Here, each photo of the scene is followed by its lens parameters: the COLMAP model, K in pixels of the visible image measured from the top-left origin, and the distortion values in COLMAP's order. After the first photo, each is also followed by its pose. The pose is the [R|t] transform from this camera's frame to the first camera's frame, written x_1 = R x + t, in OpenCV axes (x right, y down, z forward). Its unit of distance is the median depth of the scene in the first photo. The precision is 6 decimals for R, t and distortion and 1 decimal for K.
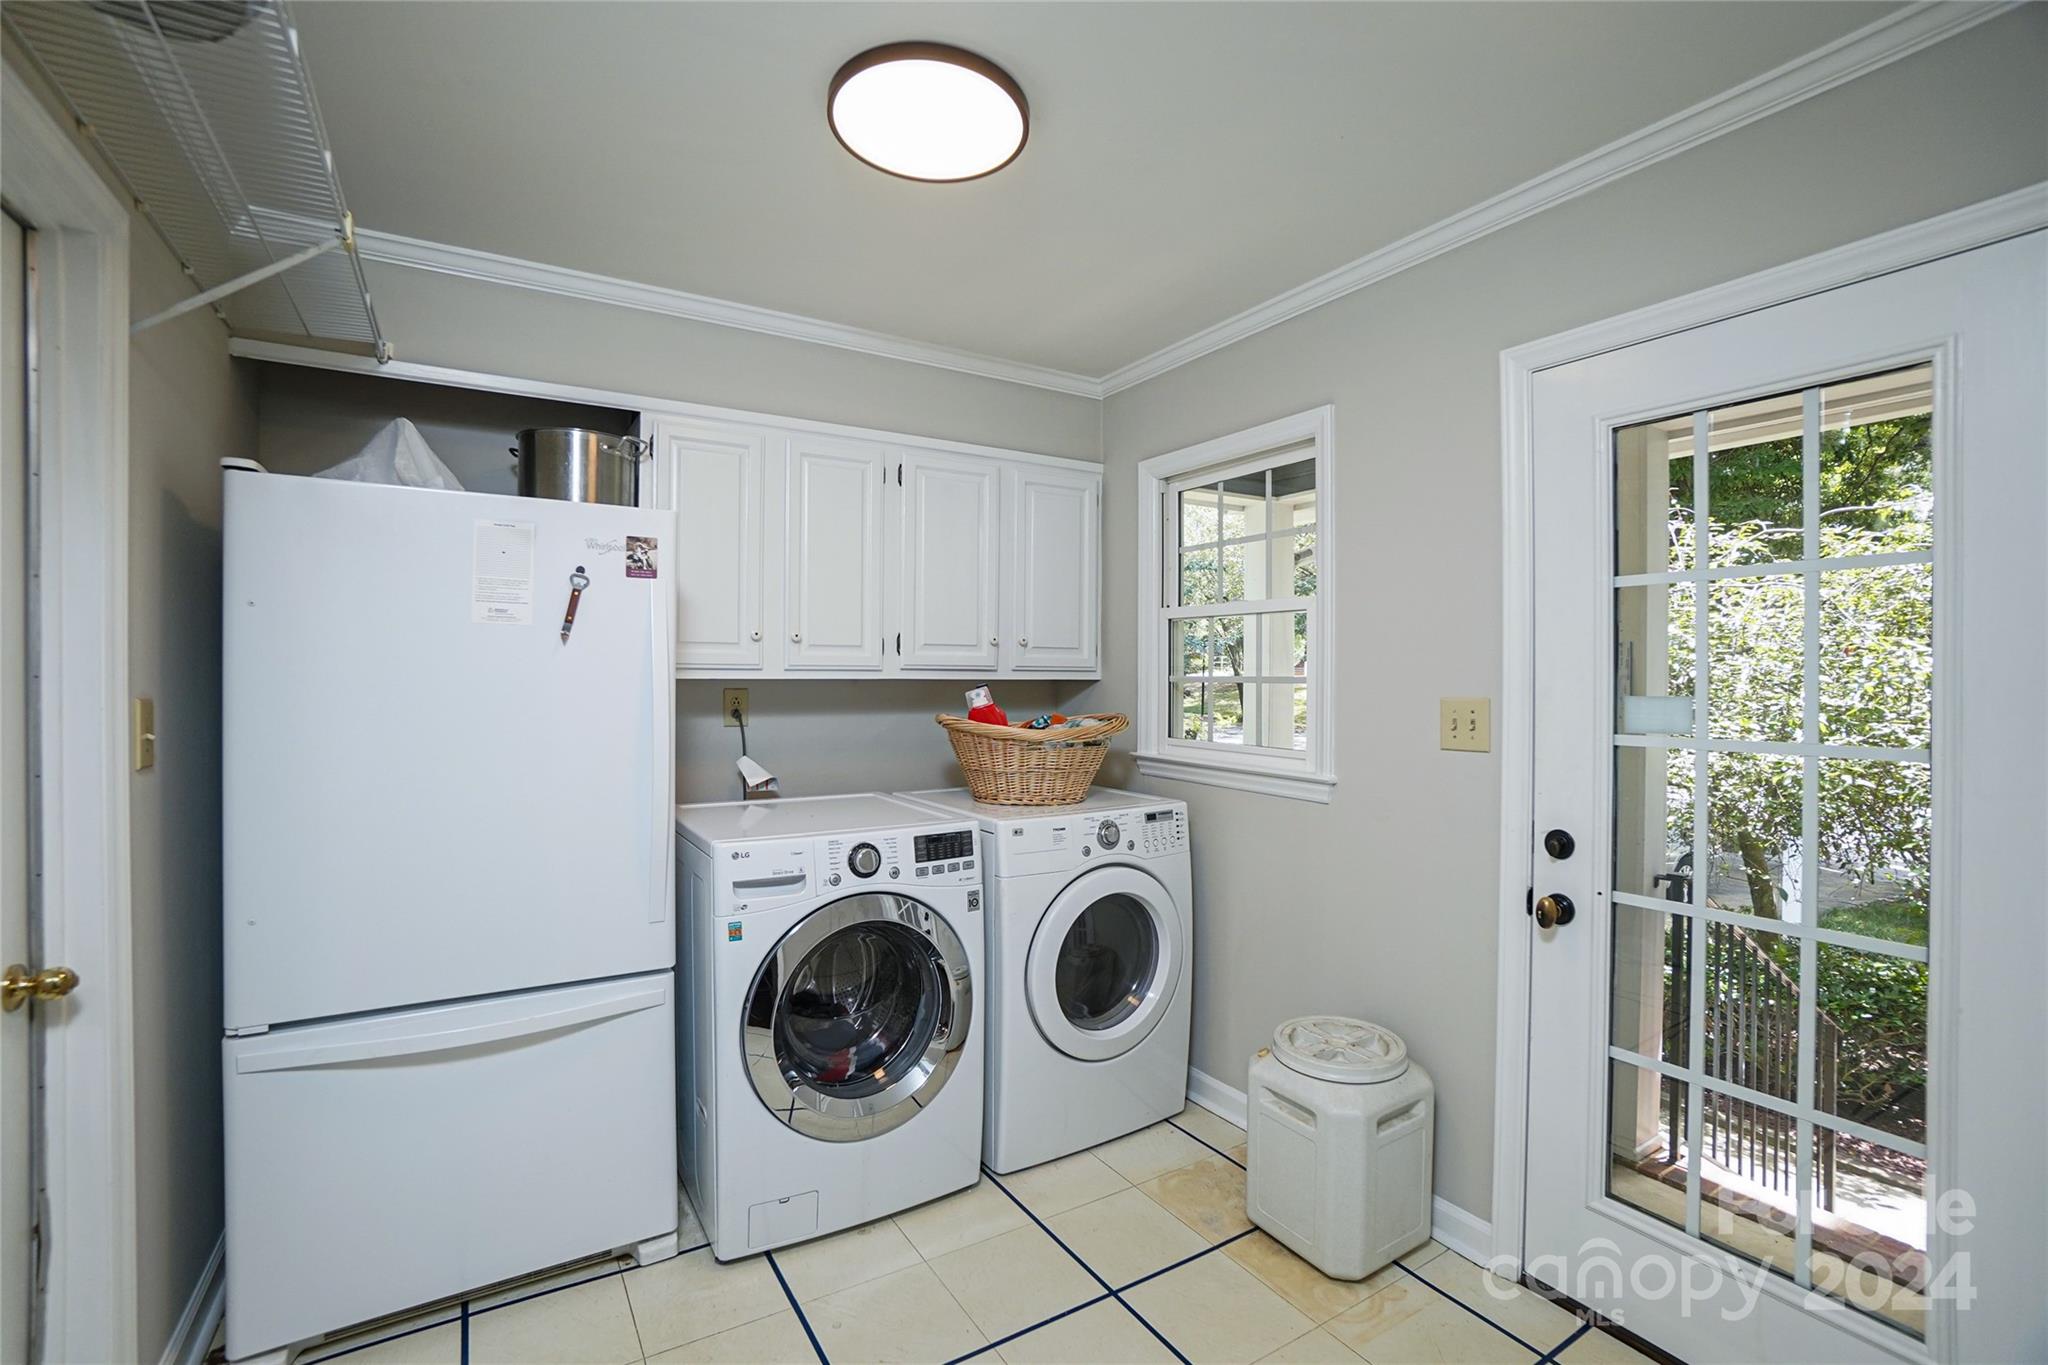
lens RADIAL K [[918.3, 0, 1015.9], [0, 918.3, 674.6], [0, 0, 1]] dist [-0.050306, 0.014347]
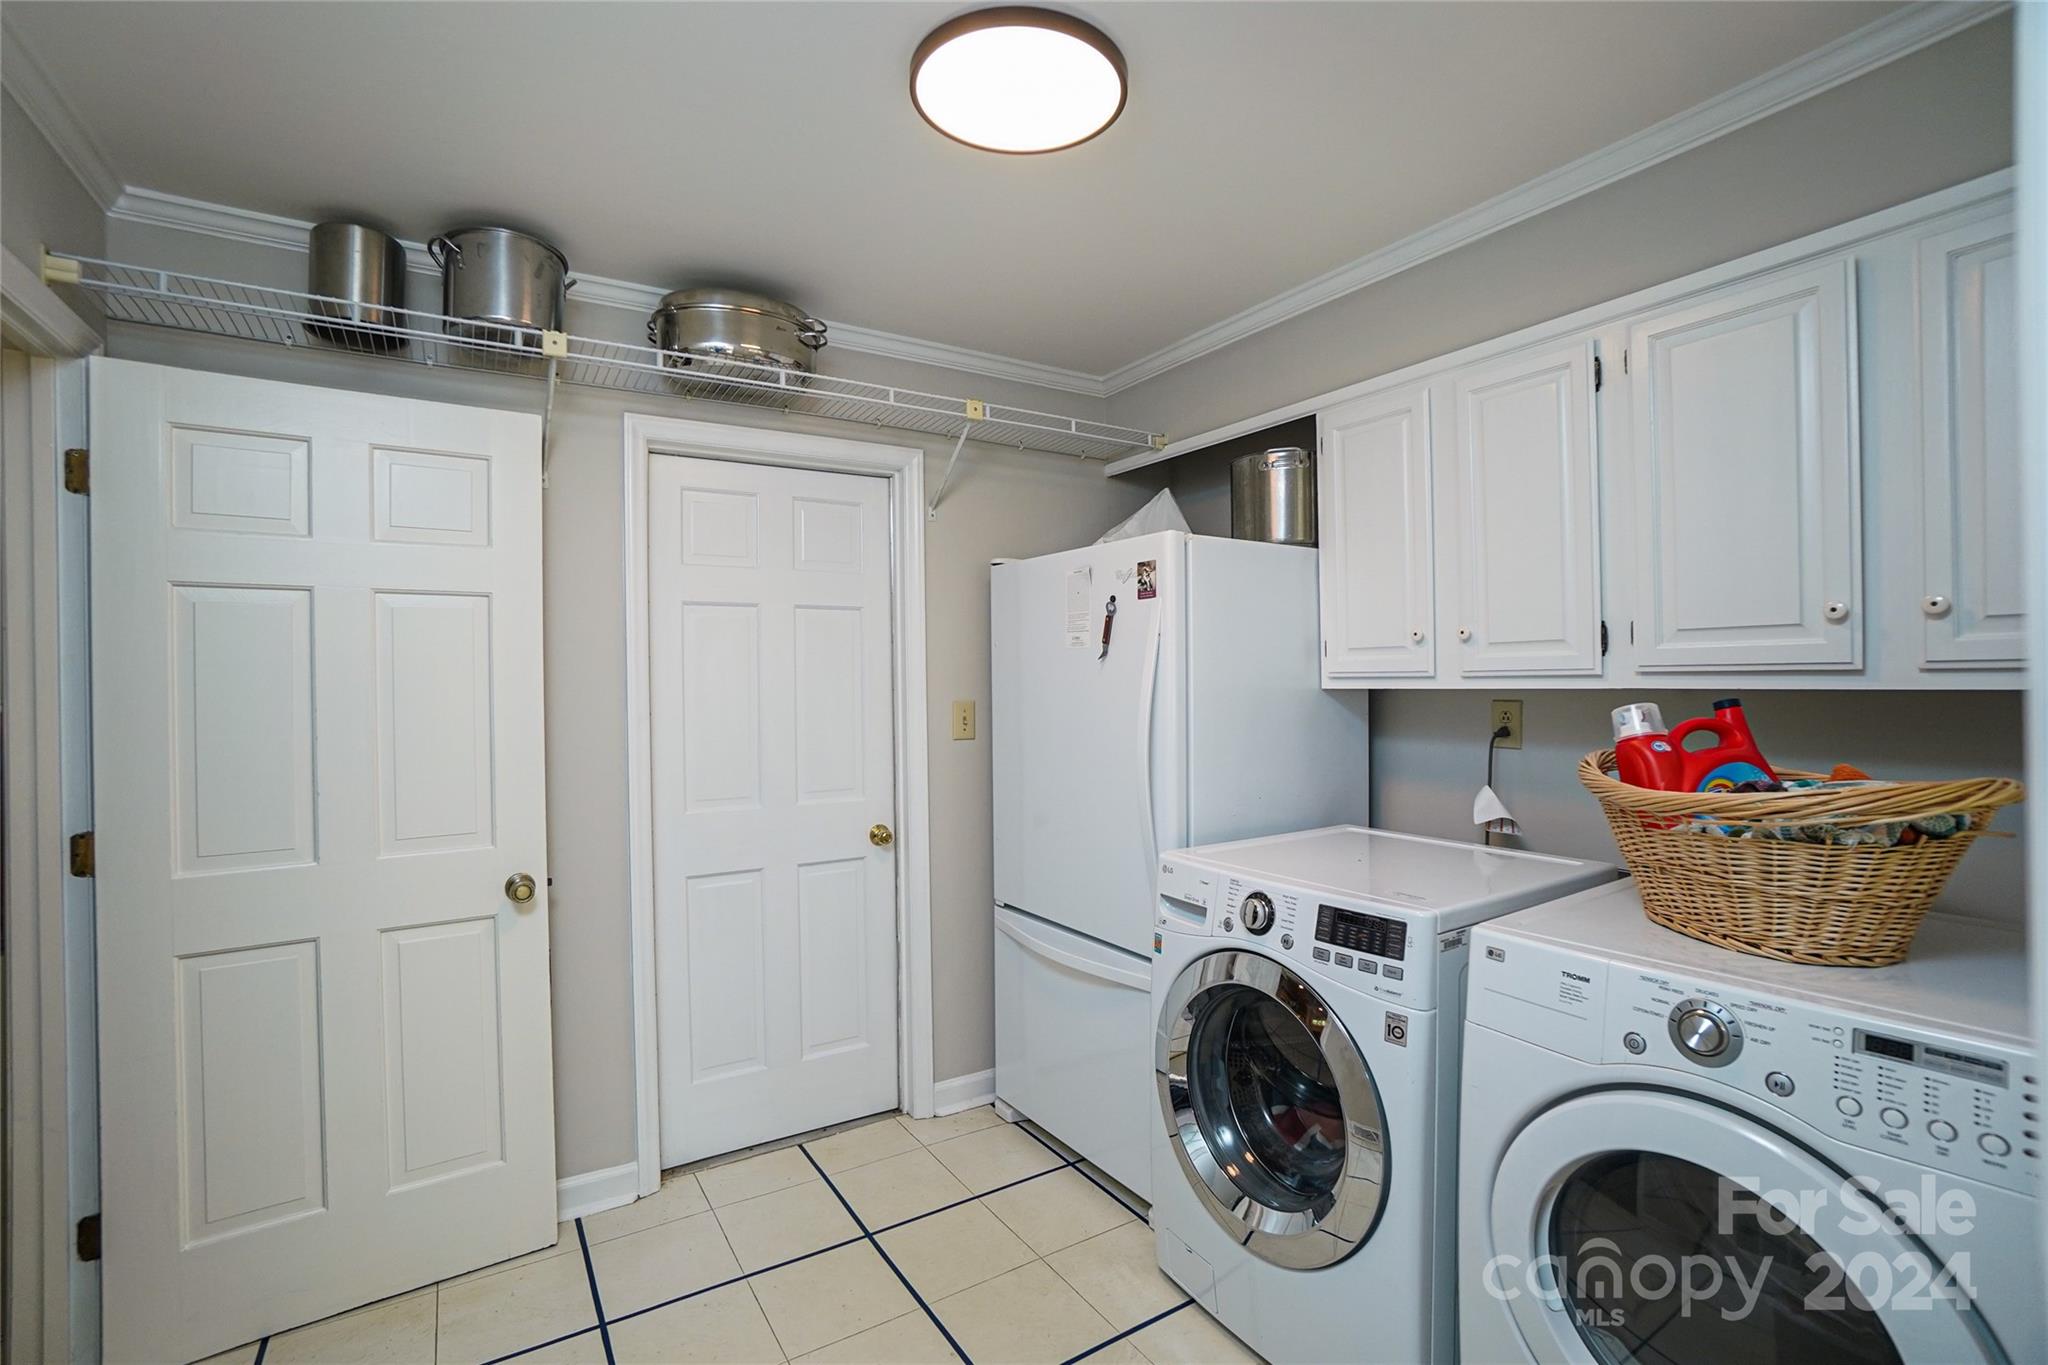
lens RADIAL K [[918.3, 0, 1028.1], [0, 918.3, 676.0], [0, 0, 1]] dist [-0.050306, 0.014347]
pose [[0.009841, -0.011858, -0.999881, 0.616814], [0.010680, 0.999874, -0.011752, -0.001097], [0.999895, -0.010563, 0.009966, 0.751453]]
